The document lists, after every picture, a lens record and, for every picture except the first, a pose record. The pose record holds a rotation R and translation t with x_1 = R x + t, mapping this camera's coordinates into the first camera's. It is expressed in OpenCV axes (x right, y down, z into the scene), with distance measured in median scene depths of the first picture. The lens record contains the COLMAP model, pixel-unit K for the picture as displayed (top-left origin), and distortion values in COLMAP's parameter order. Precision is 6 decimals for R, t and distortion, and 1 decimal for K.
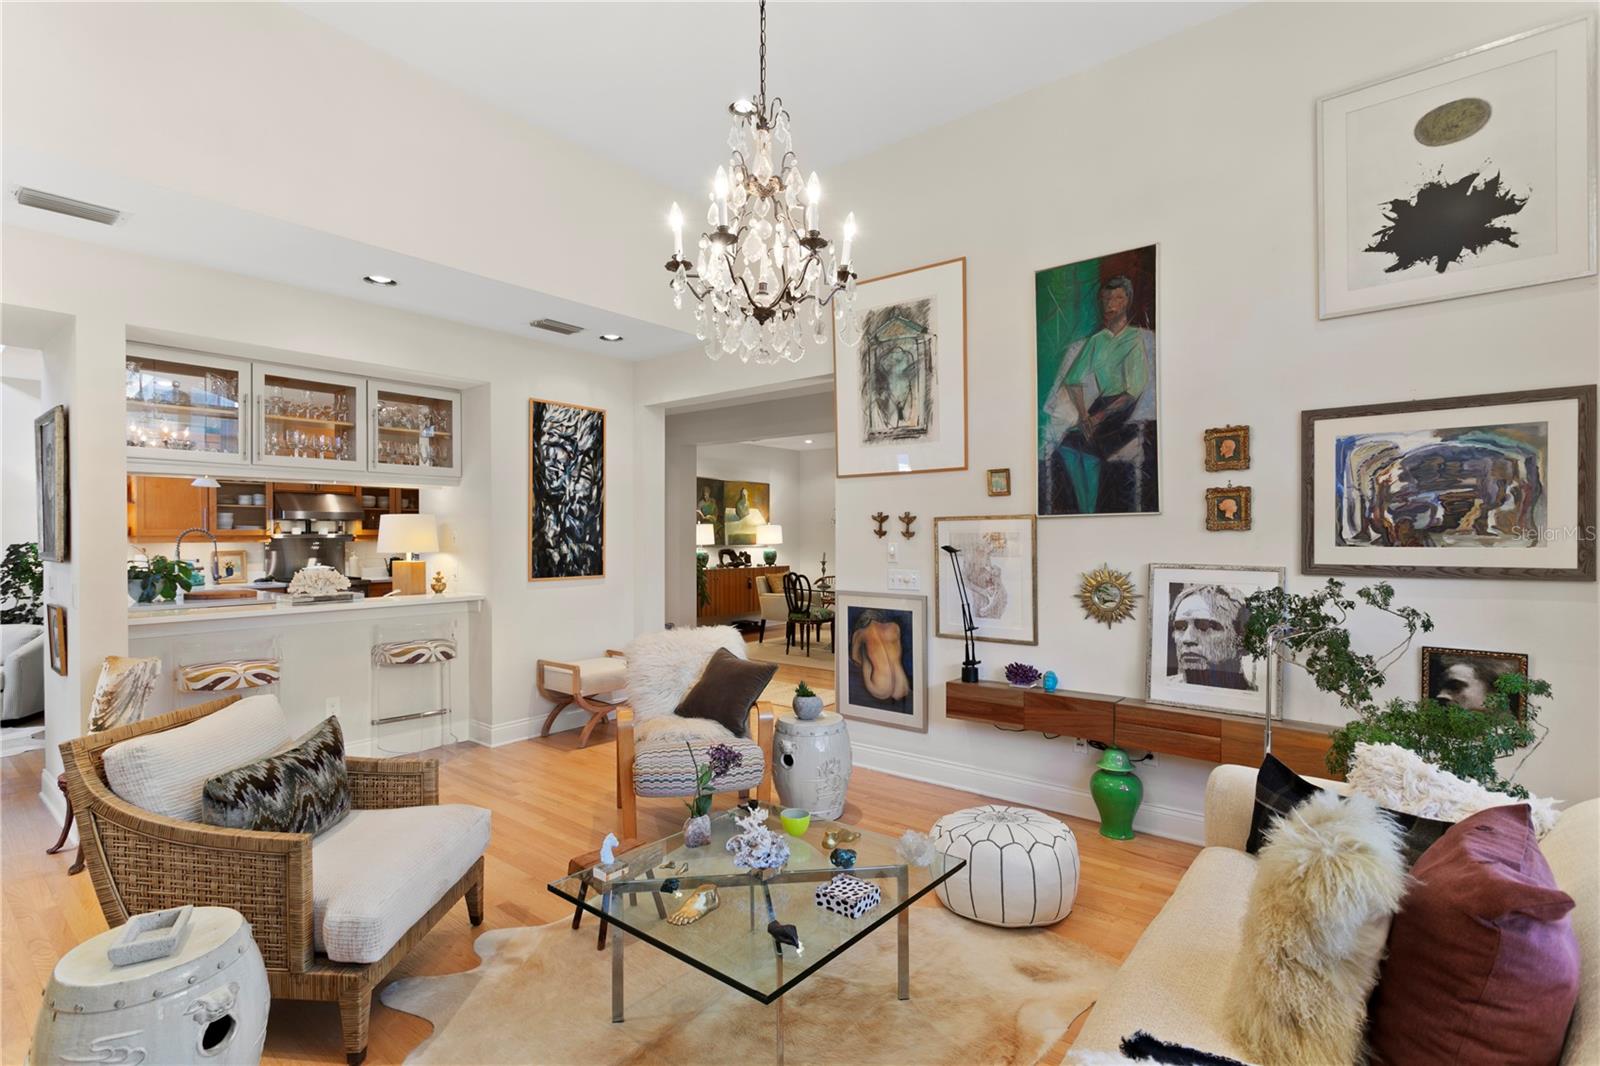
lens RADIAL K [[768.8, 0, 796.1], [0, 768.8, 533.0], [0, 0, 1]] dist [0.005337, -0.002176]
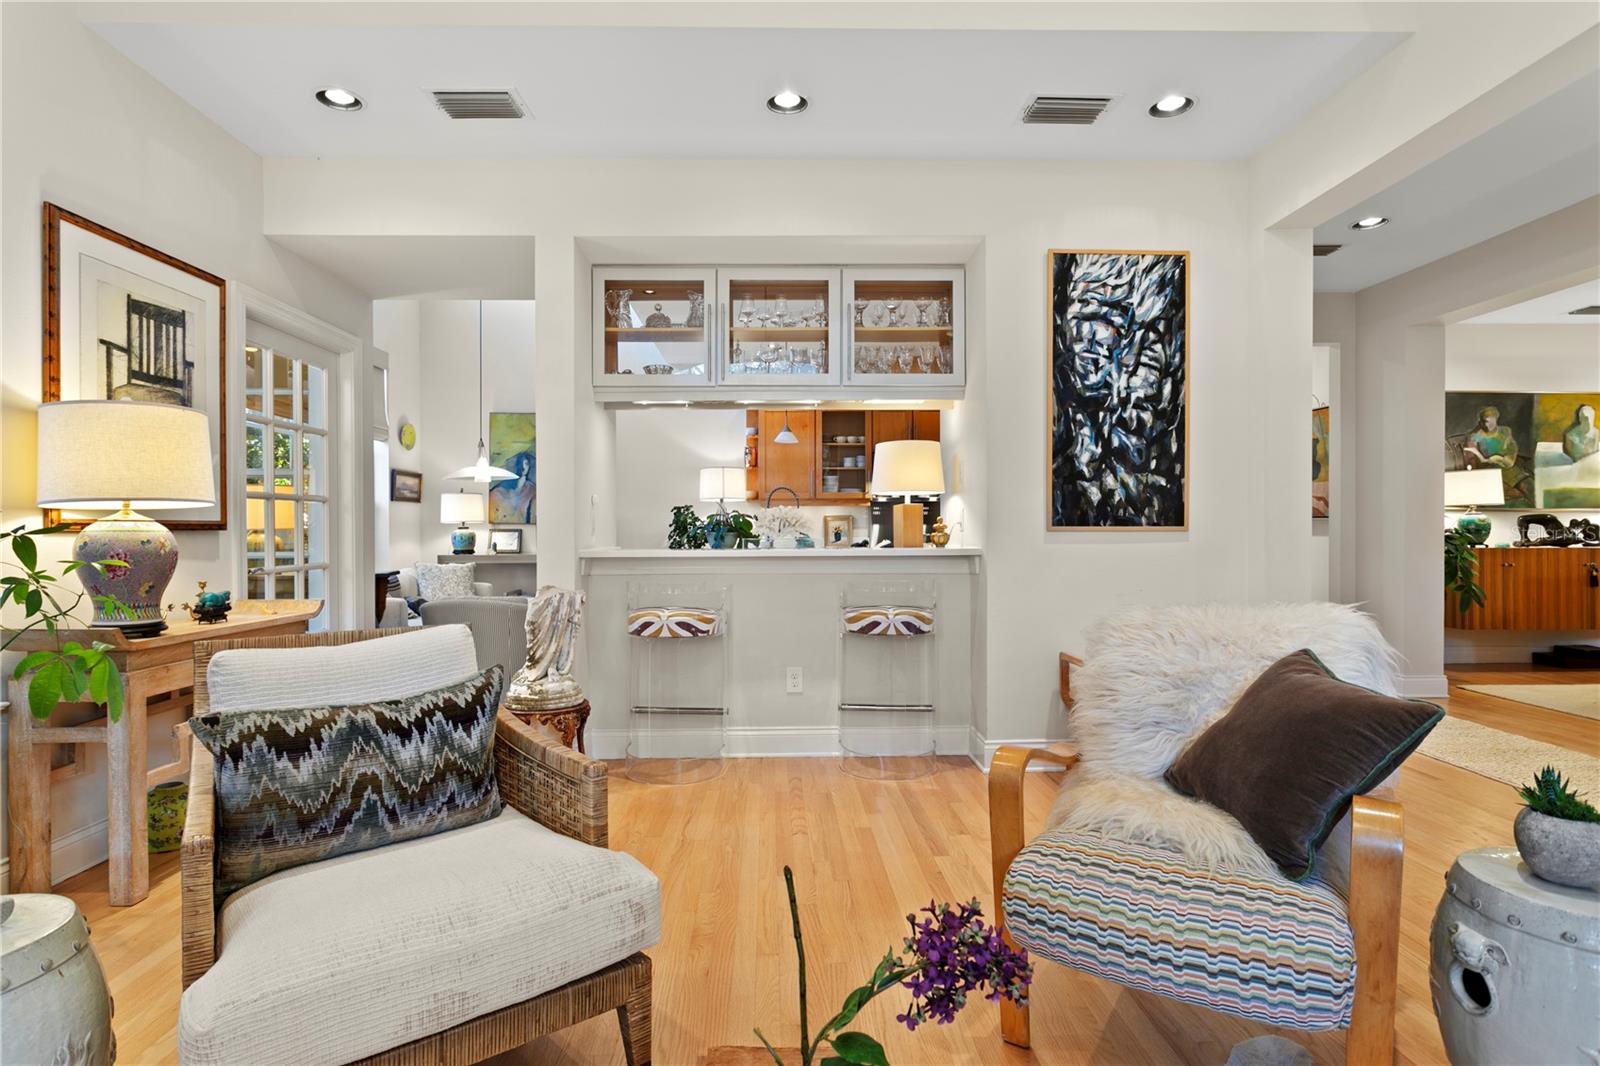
lens RADIAL K [[846.8, 0, 781.6], [0, 846.8, 533.0], [0, 0, 1]] dist [0.002687, 0.000019]
pose [[0.642121, -0.001559, -0.766602, 0.054966], [0.003261, 0.999994, 0.000699, 0.059803], [0.766596, -0.002949, 0.642123, 0.345793]]
